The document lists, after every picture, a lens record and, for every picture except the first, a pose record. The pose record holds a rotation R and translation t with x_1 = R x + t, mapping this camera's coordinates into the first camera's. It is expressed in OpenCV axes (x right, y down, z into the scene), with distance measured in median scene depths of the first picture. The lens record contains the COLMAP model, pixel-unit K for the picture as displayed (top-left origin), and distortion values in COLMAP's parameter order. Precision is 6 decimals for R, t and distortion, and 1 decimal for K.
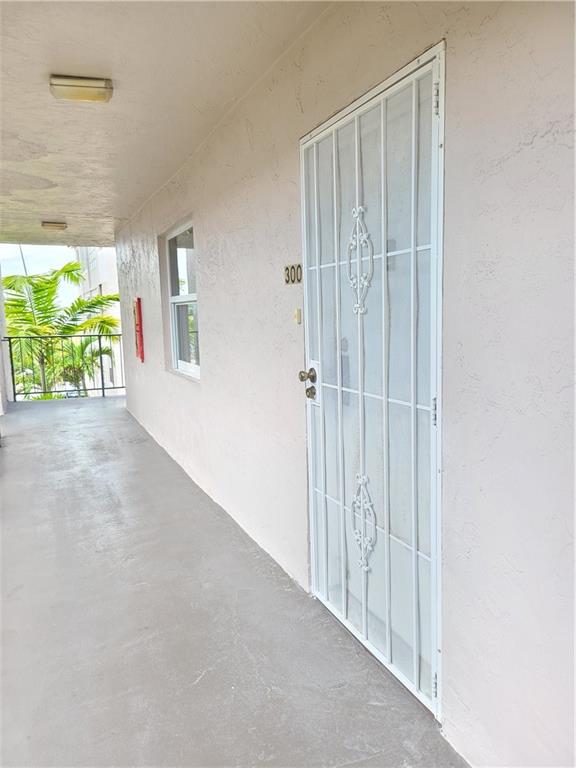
lens RADIAL K [[573.3, 0, 288.3], [0, 573.3, 382.4], [0, 0, 1]] dist [0.060854, -0.050915]
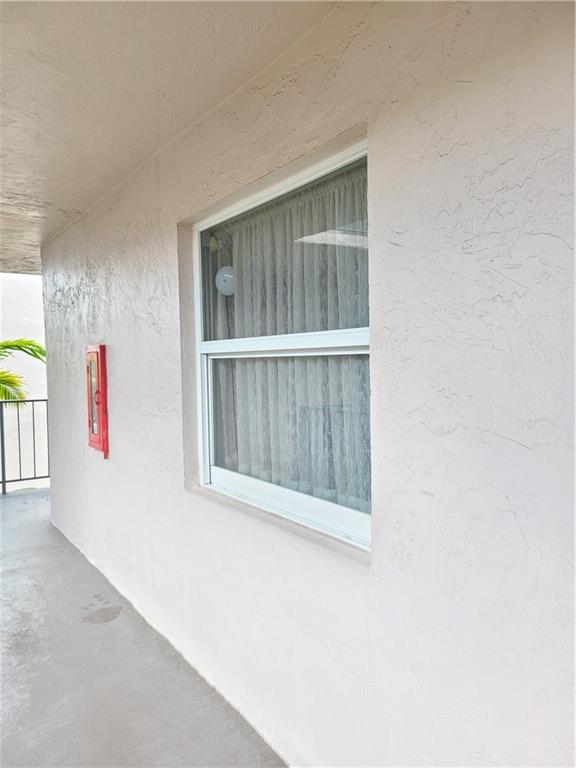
lens RADIAL K [[573.3, 0, 287.4], [0, 573.3, 385.8], [0, 0, 1]] dist [0.060854, -0.050915]
pose [[0.983167, 0.005460, 0.182626, -0.183081], [0.011151, 0.995897, -0.089806, -0.053305], [-0.182367, 0.090330, 0.979072, 0.411210]]
